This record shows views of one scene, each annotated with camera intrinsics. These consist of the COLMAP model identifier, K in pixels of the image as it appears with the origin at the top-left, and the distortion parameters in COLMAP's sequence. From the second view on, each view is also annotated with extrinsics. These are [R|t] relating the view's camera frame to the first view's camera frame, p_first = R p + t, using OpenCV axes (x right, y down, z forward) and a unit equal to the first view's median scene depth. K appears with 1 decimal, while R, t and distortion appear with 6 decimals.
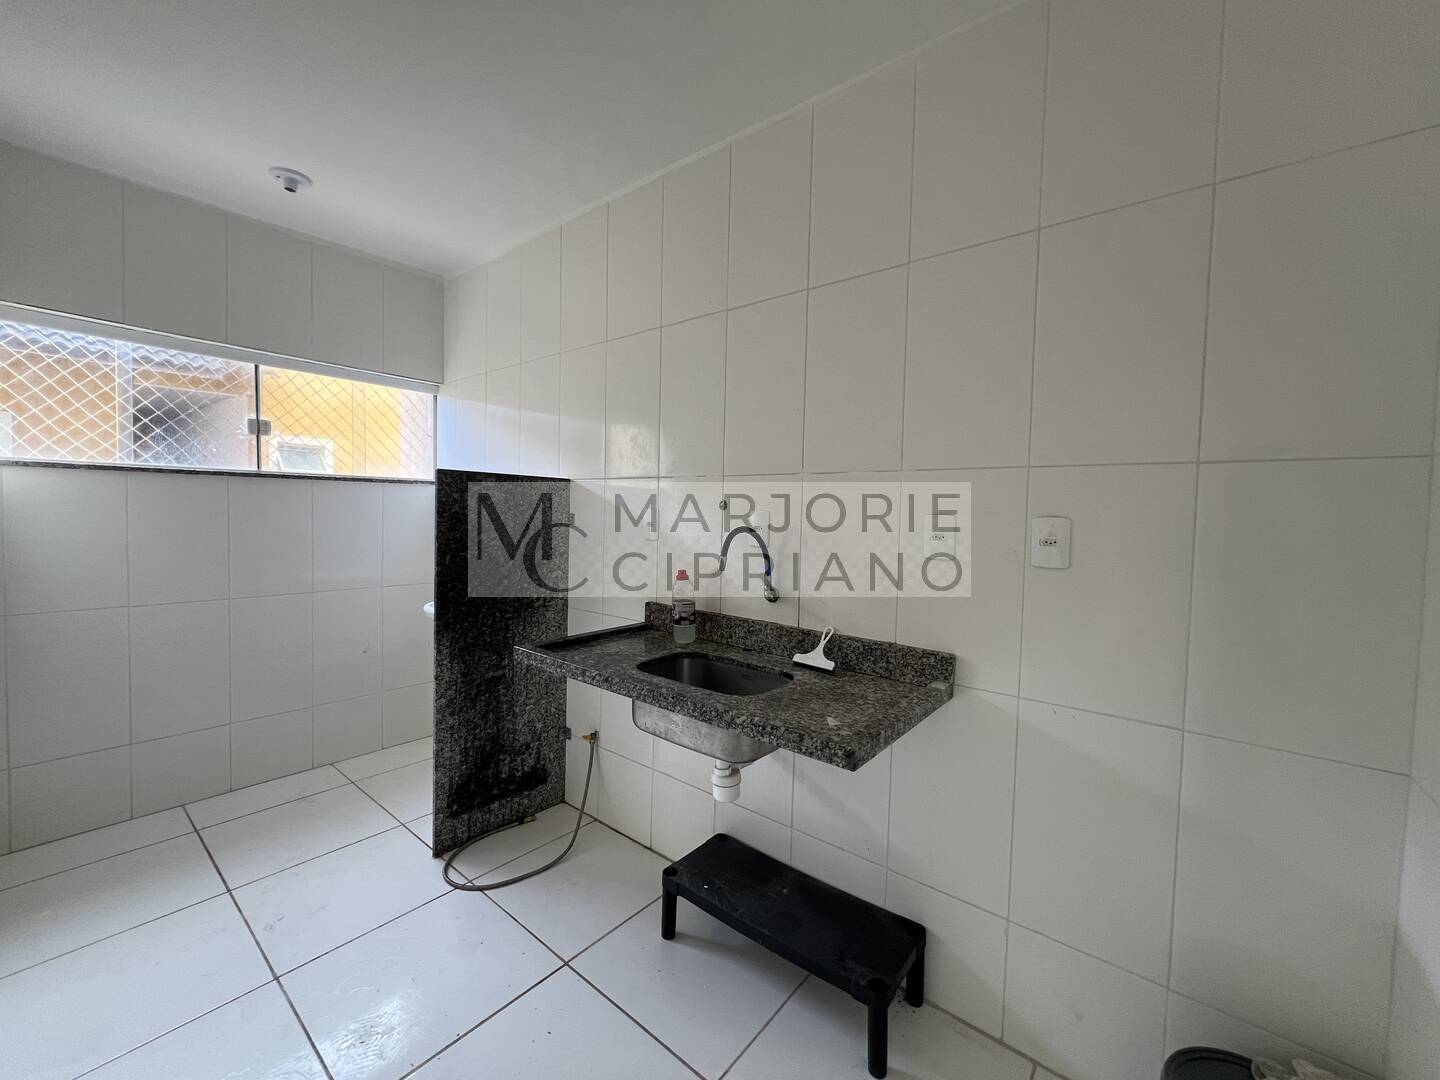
lens RADIAL K [[578.9, 0, 718.1], [0, 578.9, 543.8], [0, 0, 1]] dist [0.001232, 0.000257]
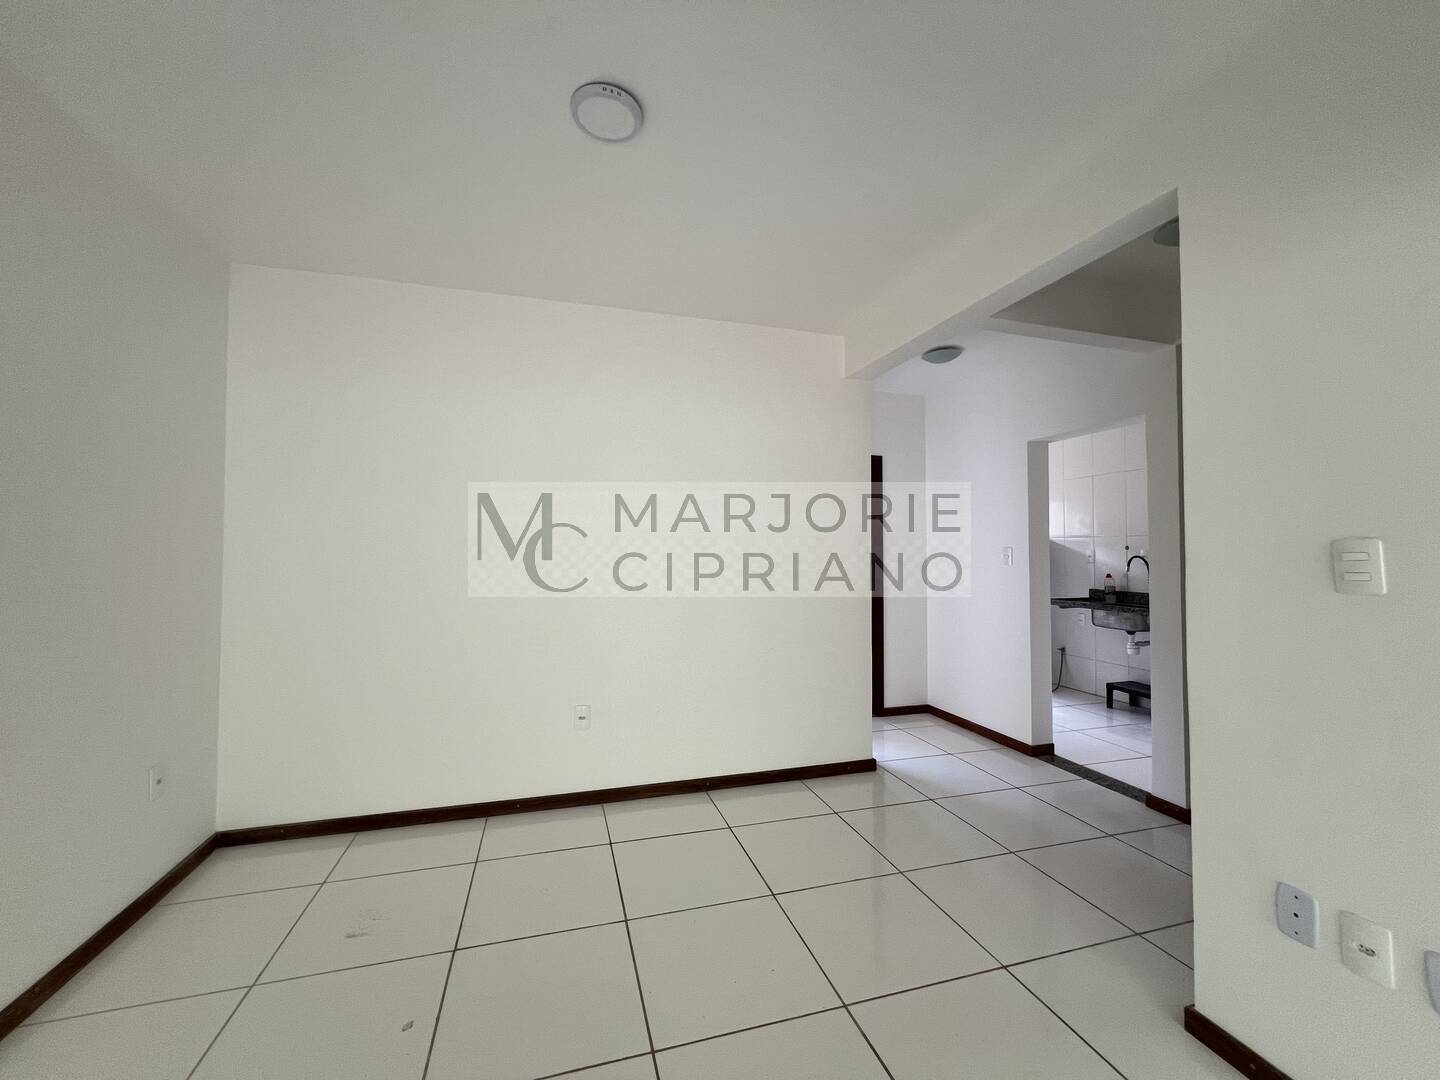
lens RADIAL K [[578.9, 0, 722.9], [0, 578.9, 543.9], [0, 0, 1]] dist [0.001232, 0.000257]
pose [[0.826346, -0.033577, -0.562161, -0.027856], [-0.012859, 0.996836, -0.078442, 0.135453], [0.563016, 0.072049, 0.823300, -2.023672]]
